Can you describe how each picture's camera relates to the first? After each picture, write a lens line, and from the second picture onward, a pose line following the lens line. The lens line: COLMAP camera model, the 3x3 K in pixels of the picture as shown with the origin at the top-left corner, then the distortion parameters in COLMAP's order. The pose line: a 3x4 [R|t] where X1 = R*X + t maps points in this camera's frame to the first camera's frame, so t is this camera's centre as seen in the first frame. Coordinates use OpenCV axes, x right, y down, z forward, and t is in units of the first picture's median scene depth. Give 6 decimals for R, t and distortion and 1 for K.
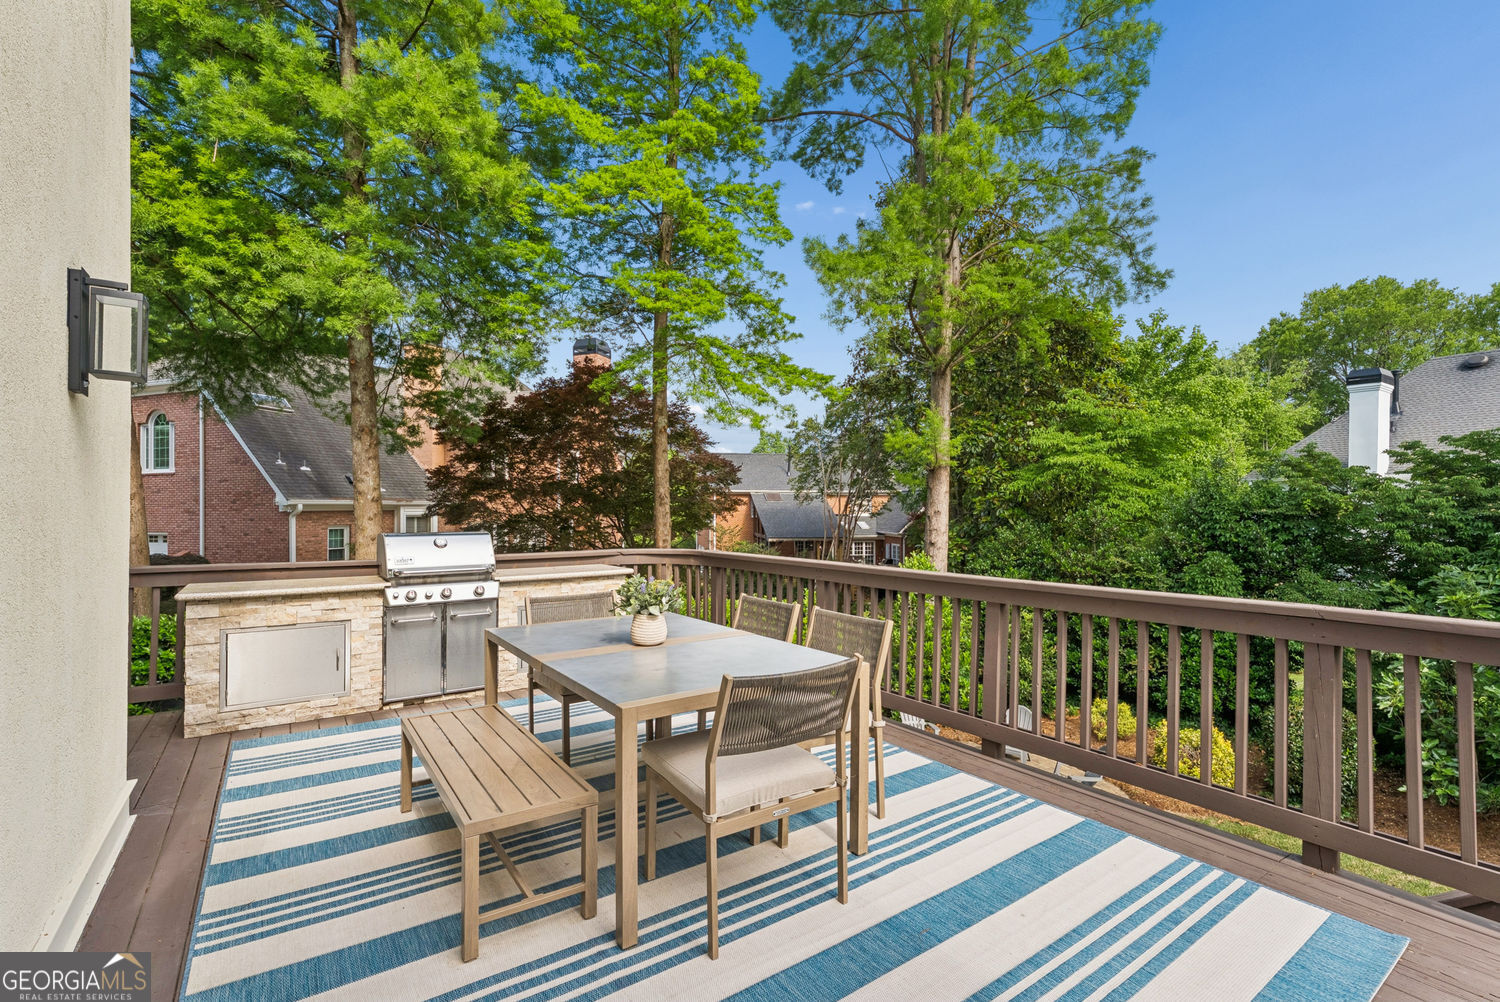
lens RADIAL K [[672.8, 0, 749.5], [0, 672.8, 508.1], [0, 0, 1]] dist [-0.003227, -0.000070]
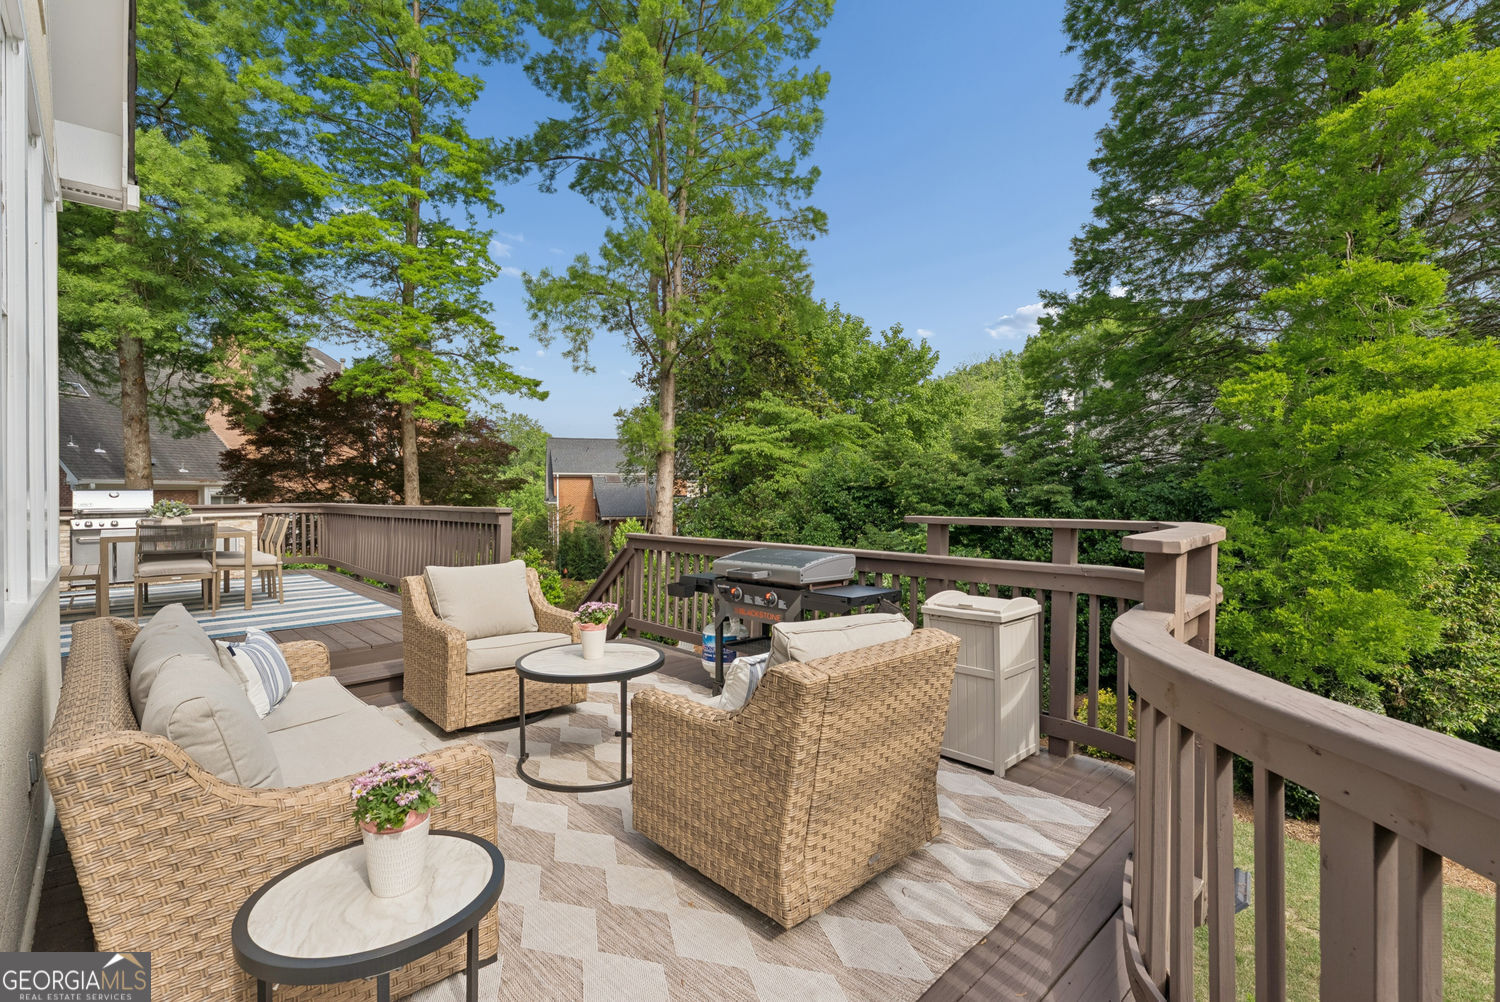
lens RADIAL K [[672.8, 0, 751.9], [0, 672.8, 497.6], [0, 0, 1]] dist [-0.003227, -0.000070]
pose [[0.988603, -0.005685, 0.150441, 0.267068], [0.004659, 0.999963, 0.007171, 0.016643], [-0.150477, -0.006389, 0.988593, -0.277701]]
